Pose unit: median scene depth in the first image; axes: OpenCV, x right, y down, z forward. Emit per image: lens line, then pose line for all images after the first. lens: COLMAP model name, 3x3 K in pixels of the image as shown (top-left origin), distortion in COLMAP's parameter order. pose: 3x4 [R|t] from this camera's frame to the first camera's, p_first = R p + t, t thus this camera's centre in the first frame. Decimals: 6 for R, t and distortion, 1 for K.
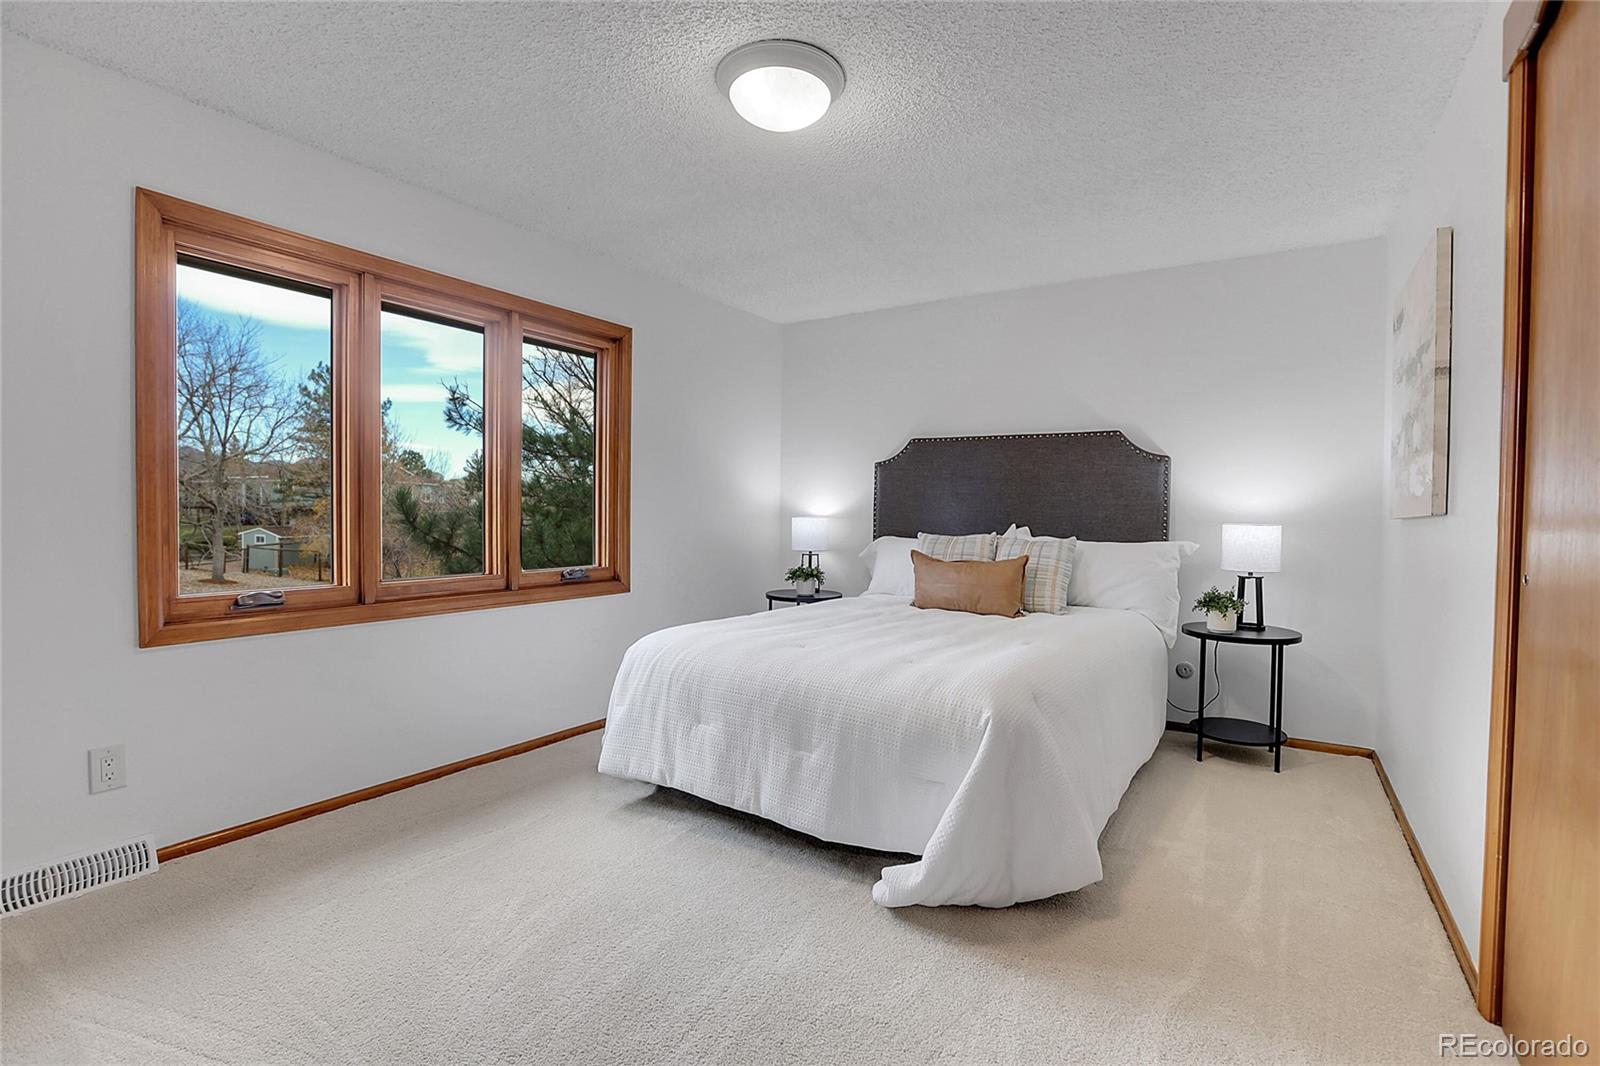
lens RADIAL K [[723.7, 0, 800.0], [0, 723.7, 533.0], [0, 0, 1]] dist [-0.041688, 0.000152]
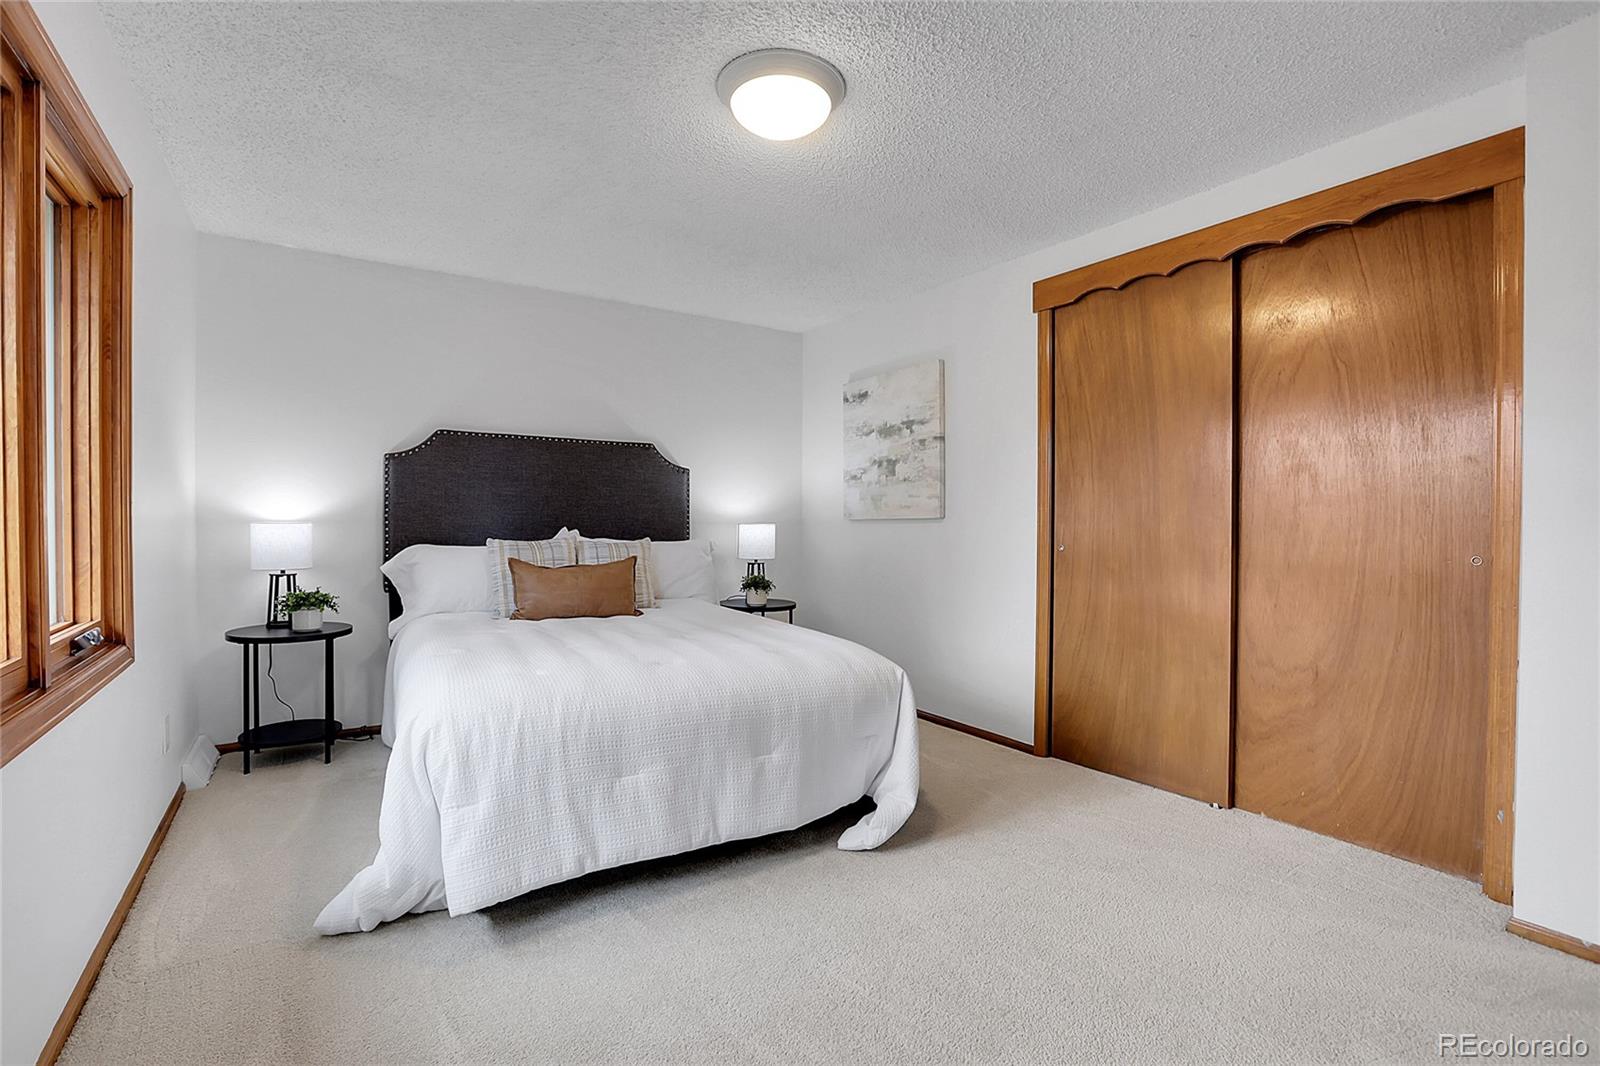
lens RADIAL K [[728.0, 0, 800.0], [0, 728.0, 533.0], [0, 0, 1]] dist [-0.020968, 0.000837]
pose [[0.417386, -0.028787, 0.908273, -0.582803], [0.023304, 0.999508, 0.020970, -0.021328], [-0.908431, 0.012414, 0.417851, 0.335055]]
